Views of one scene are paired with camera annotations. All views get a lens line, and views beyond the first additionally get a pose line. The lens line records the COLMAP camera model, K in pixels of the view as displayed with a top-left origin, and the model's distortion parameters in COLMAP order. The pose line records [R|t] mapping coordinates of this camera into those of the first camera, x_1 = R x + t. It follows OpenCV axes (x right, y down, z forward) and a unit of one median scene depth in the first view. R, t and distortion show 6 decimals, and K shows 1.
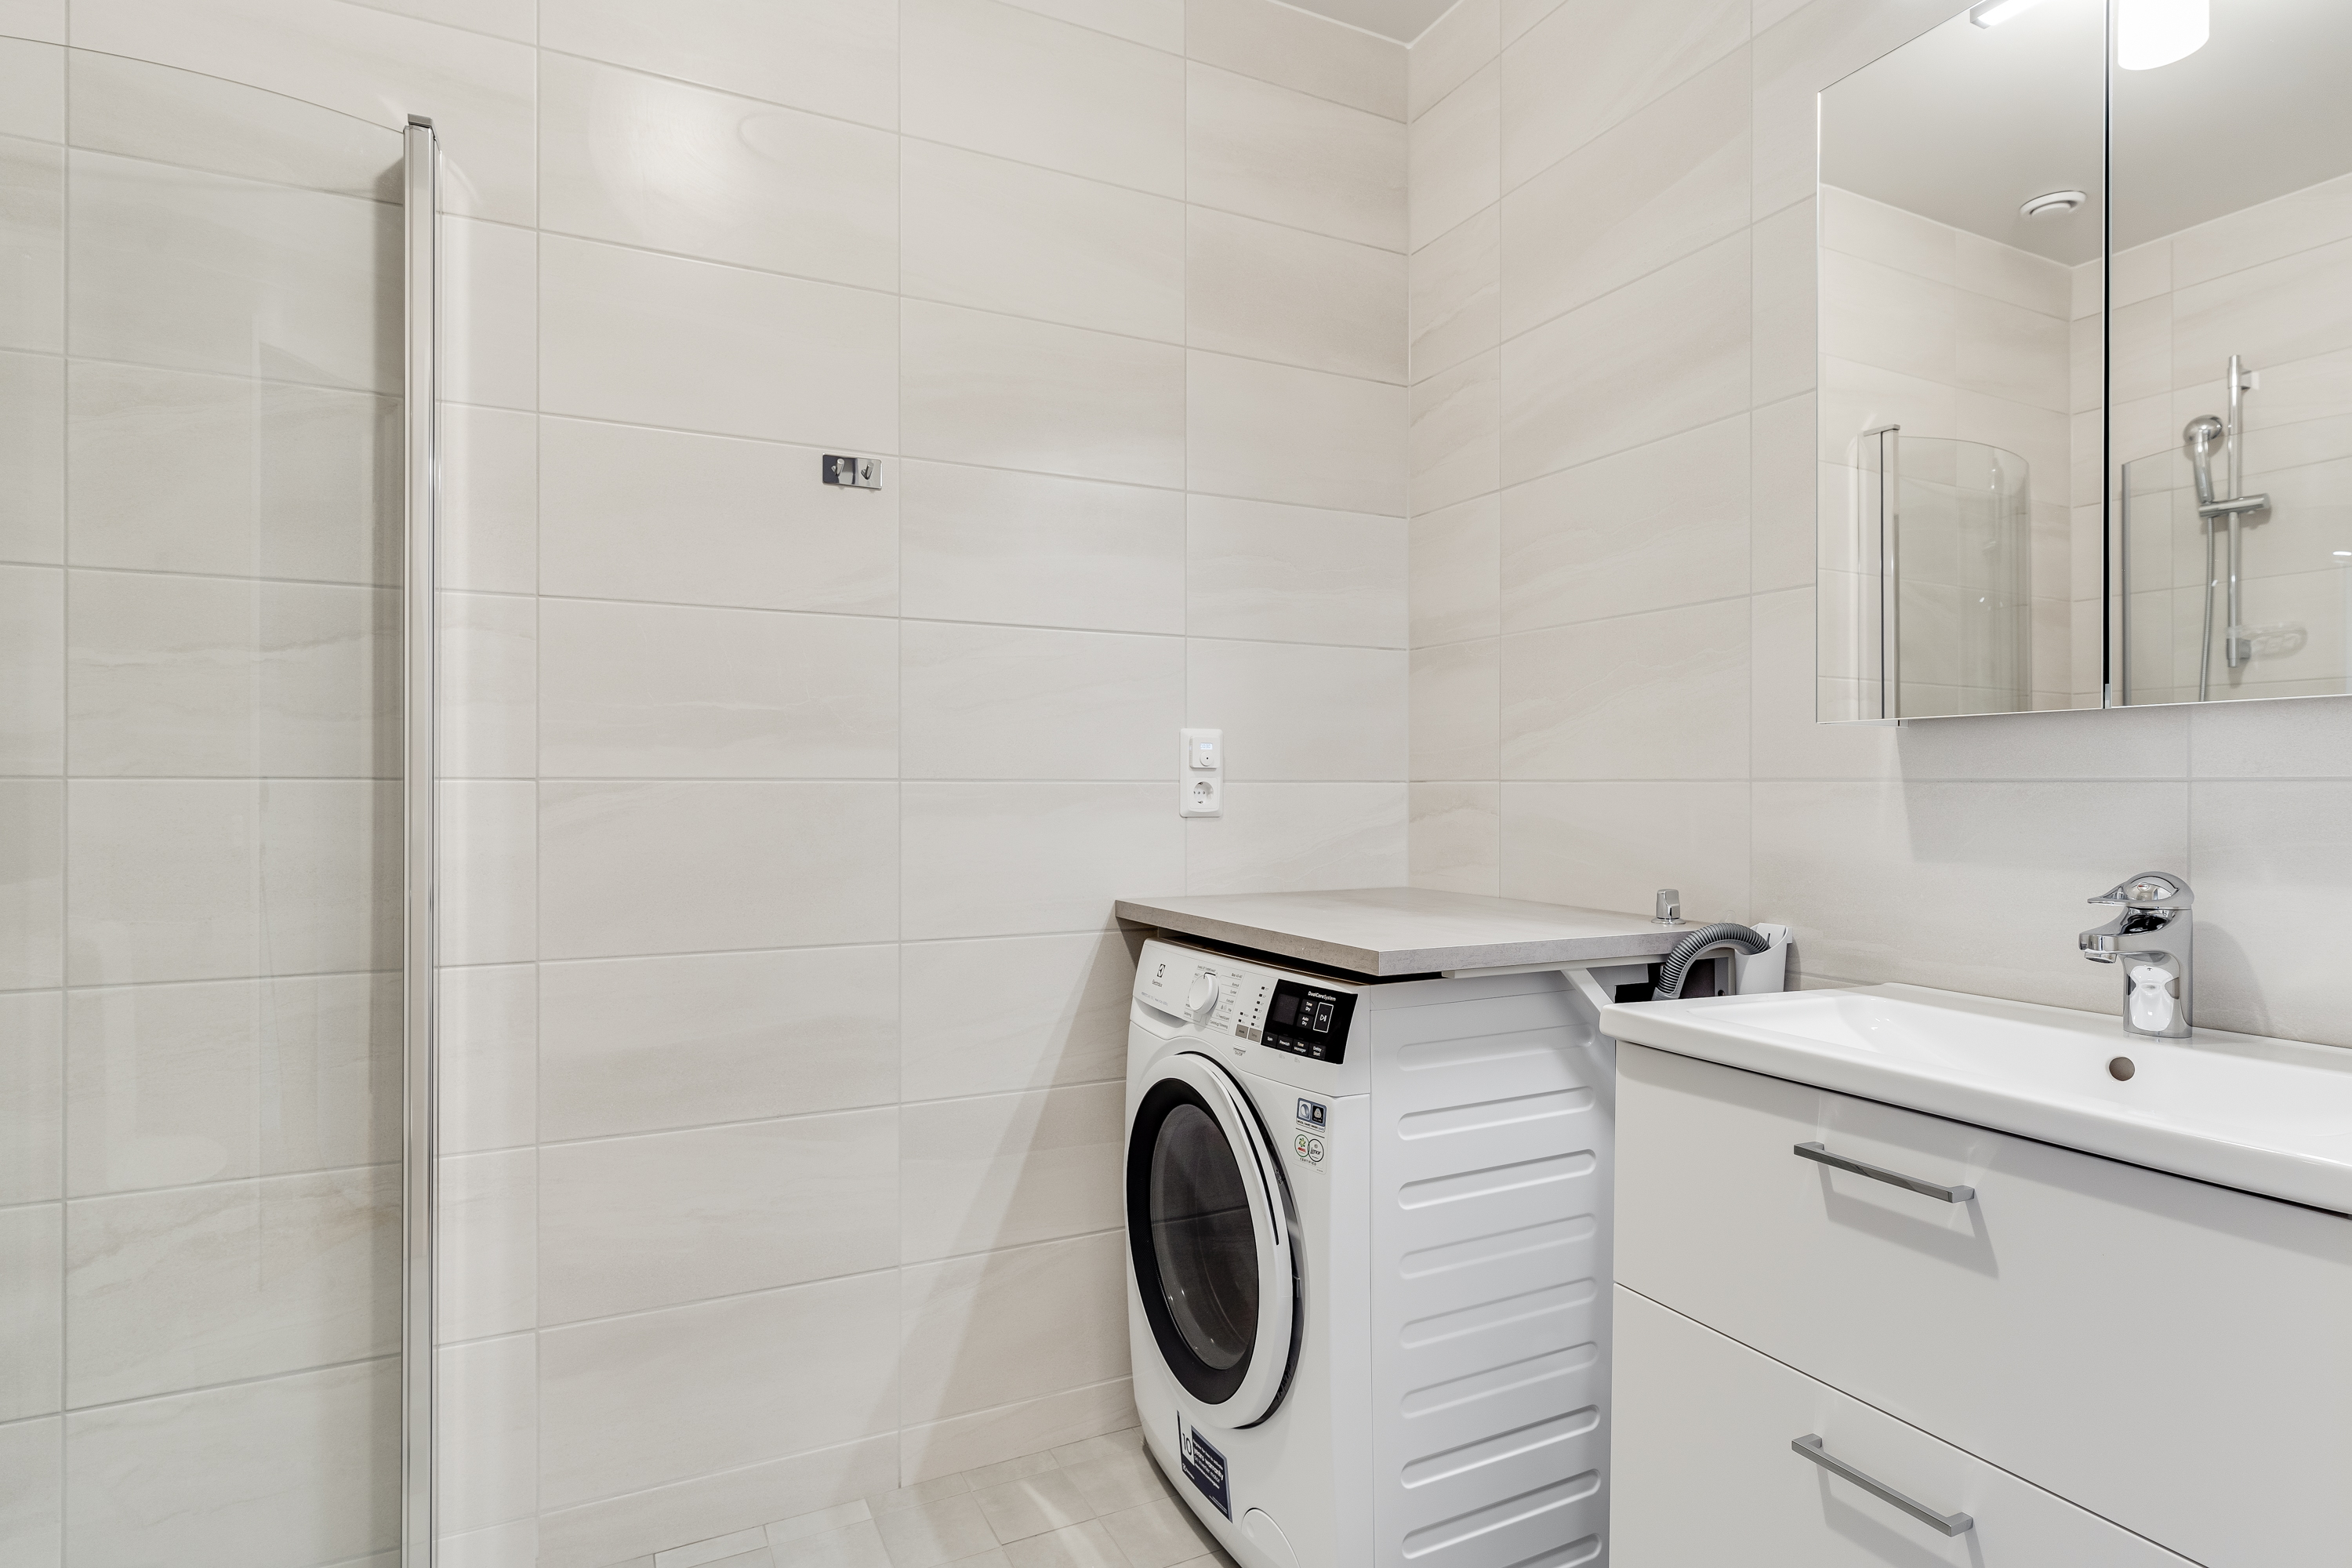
lens RADIAL K [[1298.1, 0, 1168.7], [0, 1298.1, 783.6], [0, 0, 1]] dist [-0.003083, -0.000267]
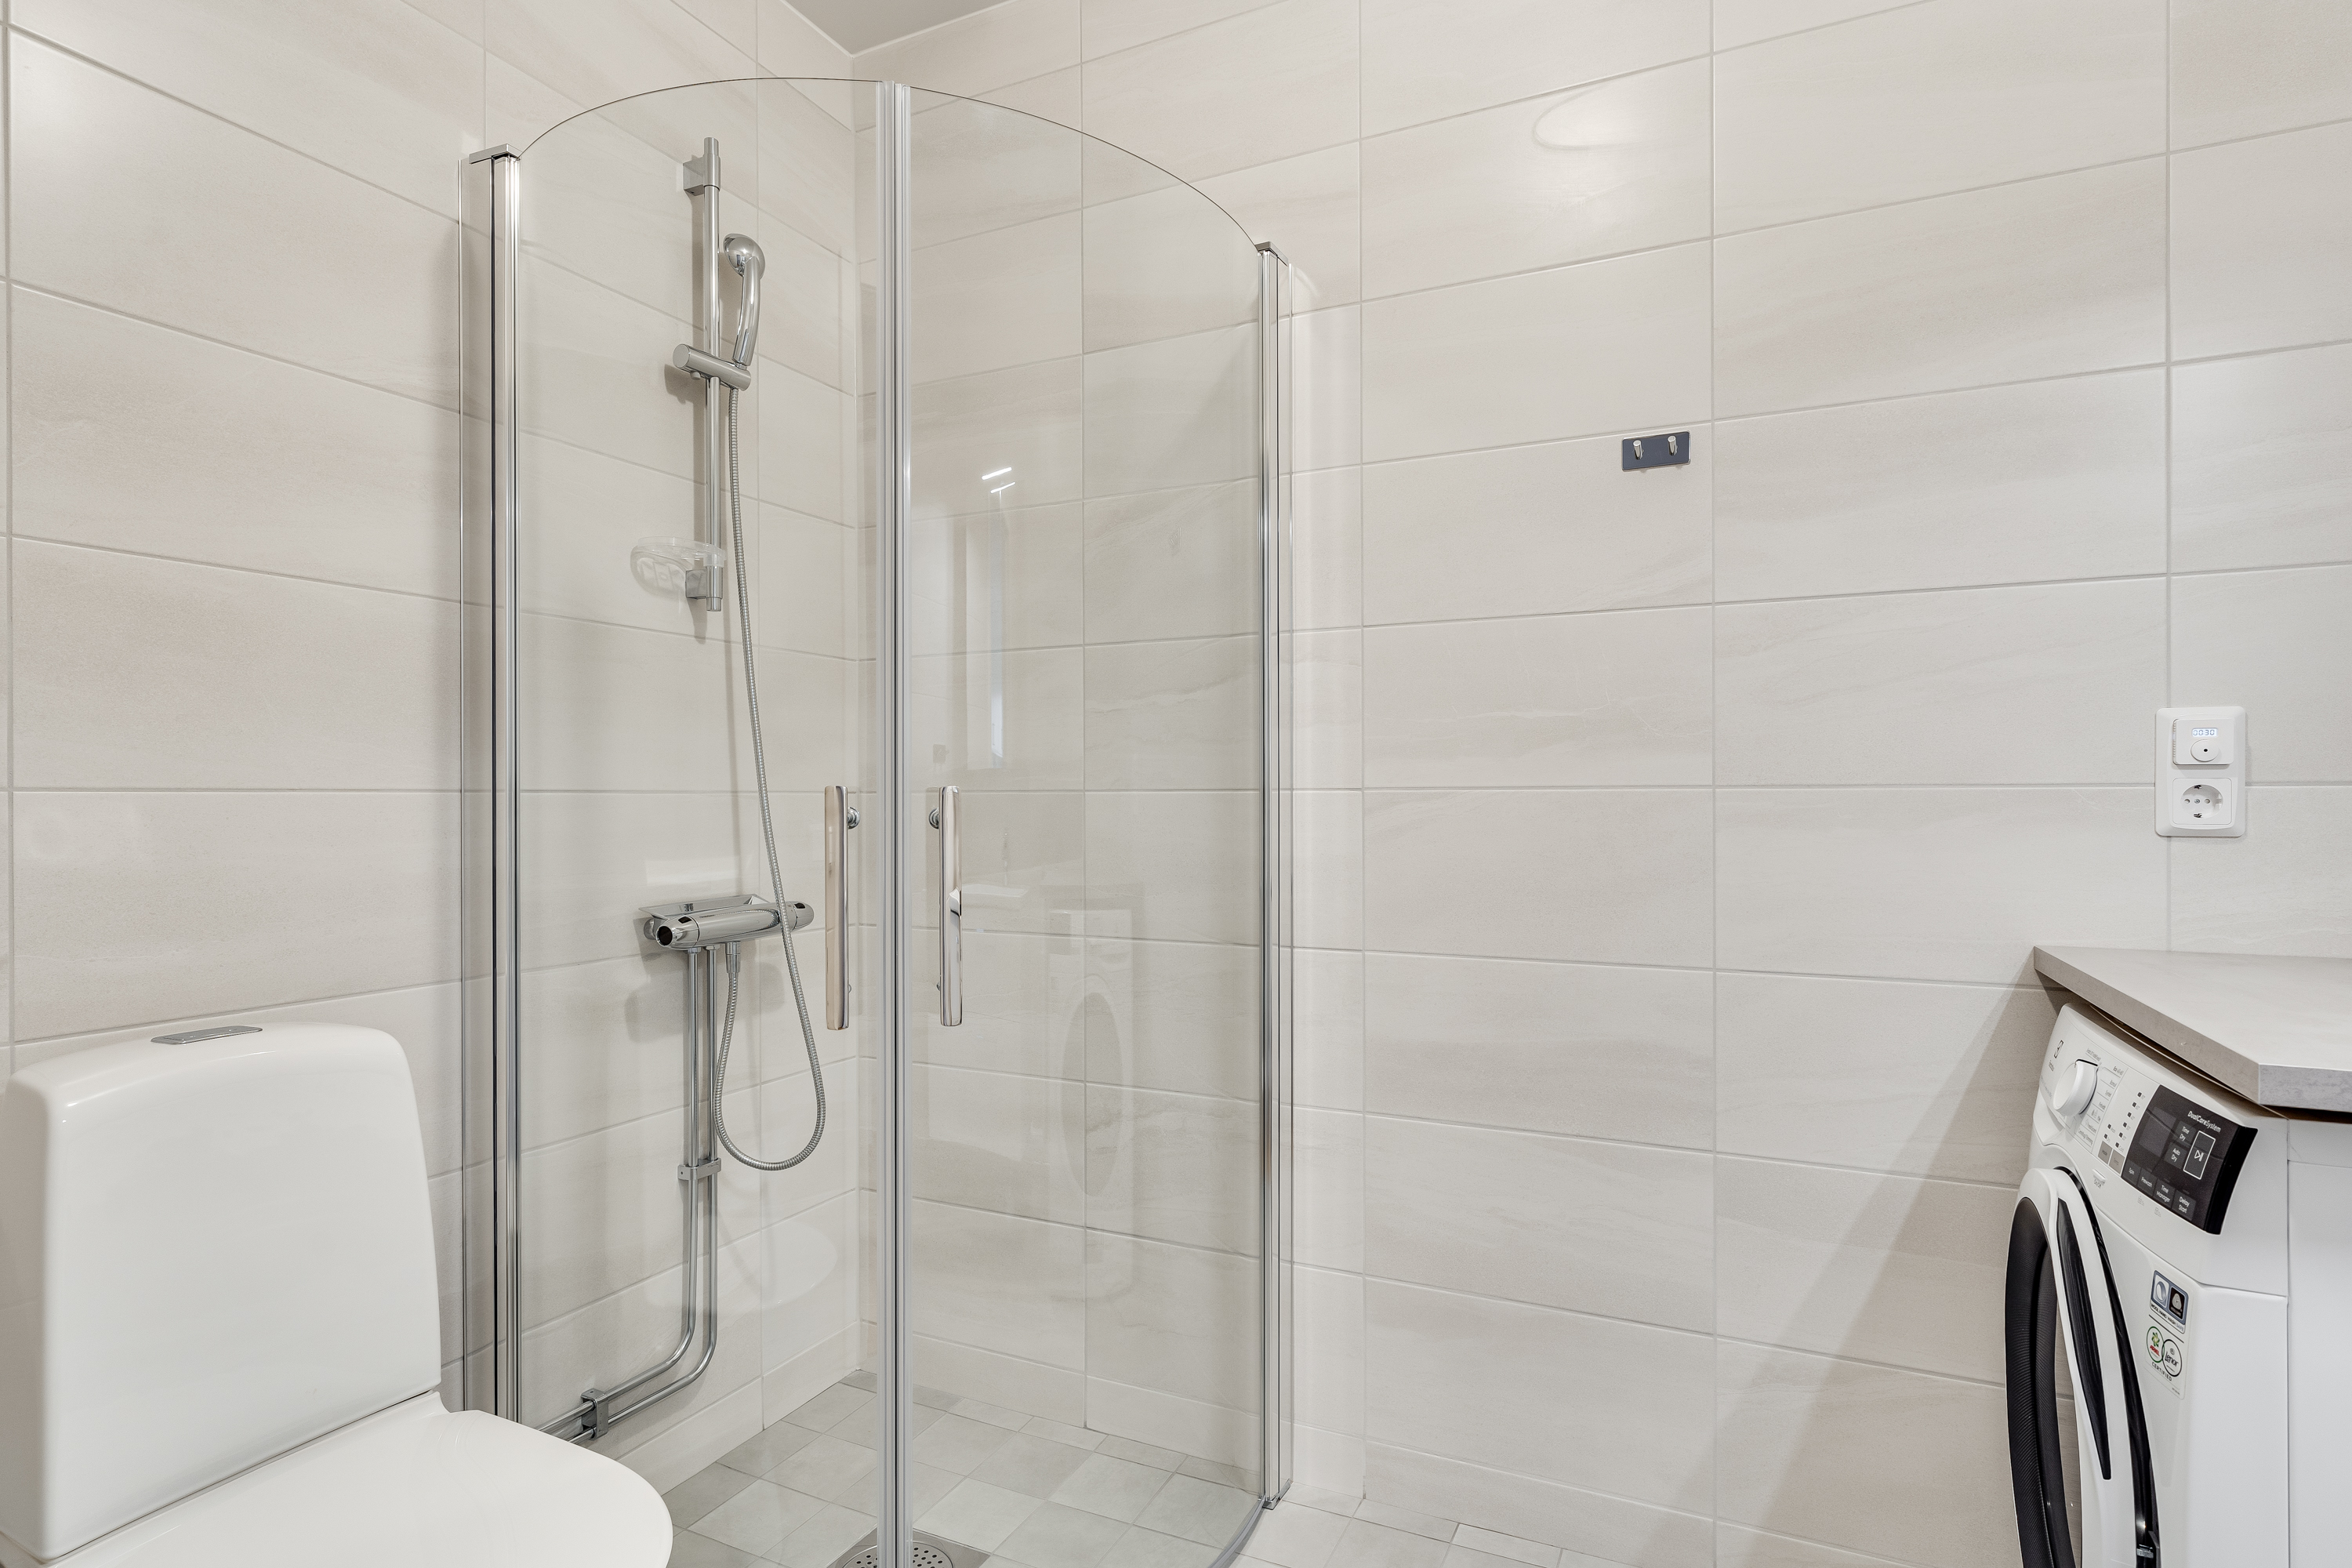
lens RADIAL K [[1267.8, 0, 1171.2], [0, 1267.8, 802.9], [0, 0, 1]] dist [-0.000297, 0.000804]
pose [[0.584873, 0.000809, -0.811125, 0.291841], [0.006350, 0.999964, 0.005576, 0.001055], [0.811100, -0.008411, 0.584847, 0.204848]]
